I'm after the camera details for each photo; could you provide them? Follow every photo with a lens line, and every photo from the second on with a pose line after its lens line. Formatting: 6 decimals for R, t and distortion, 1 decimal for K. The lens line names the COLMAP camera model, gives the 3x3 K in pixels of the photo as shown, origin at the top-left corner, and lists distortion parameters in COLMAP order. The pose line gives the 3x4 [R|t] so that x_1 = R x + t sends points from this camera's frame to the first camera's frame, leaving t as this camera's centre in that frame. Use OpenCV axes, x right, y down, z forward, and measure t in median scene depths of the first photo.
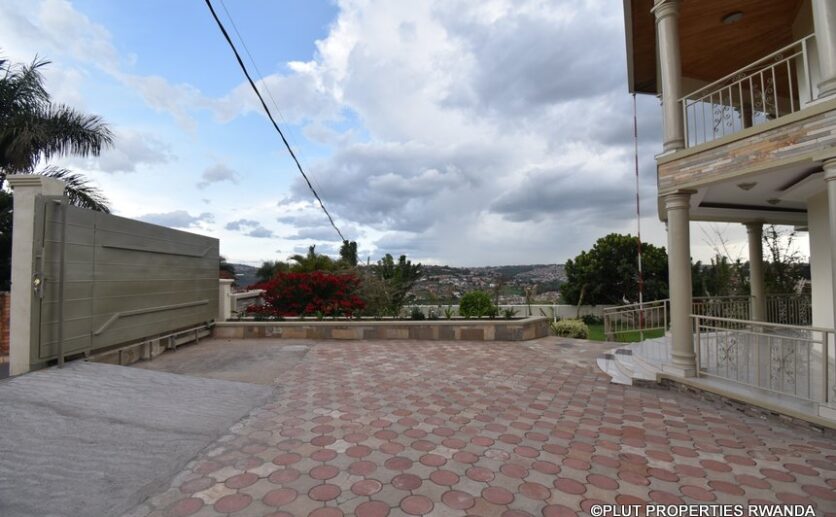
lens RADIAL K [[372.8, 0, 400.6], [0, 372.8, 257.4], [0, 0, 1]] dist [-0.003206, -0.000915]
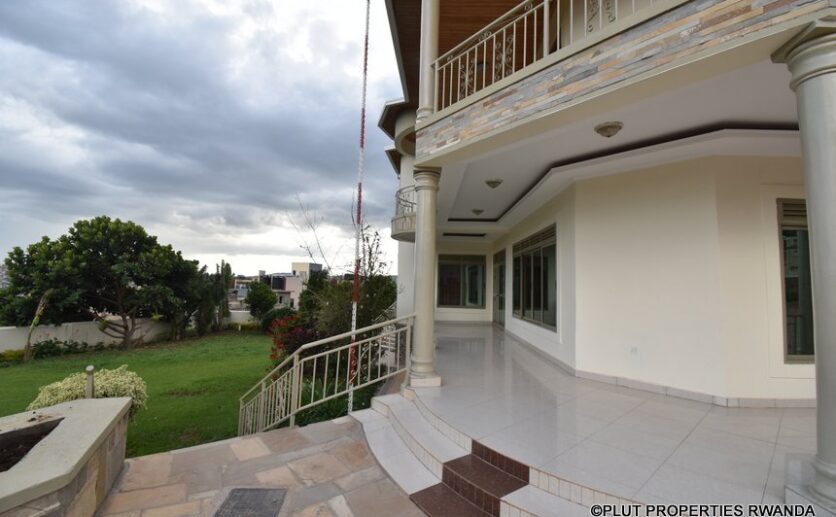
lens RADIAL K [[372.8, 0, 400.6], [0, 372.8, 257.4], [0, 0, 1]] dist [-0.003206, -0.000915]
pose [[0.280257, 0.093524, 0.955358, 0.025155], [-0.075022, 0.994332, -0.075331, 0.007420], [-0.956989, -0.050561, 0.285685, 0.096633]]
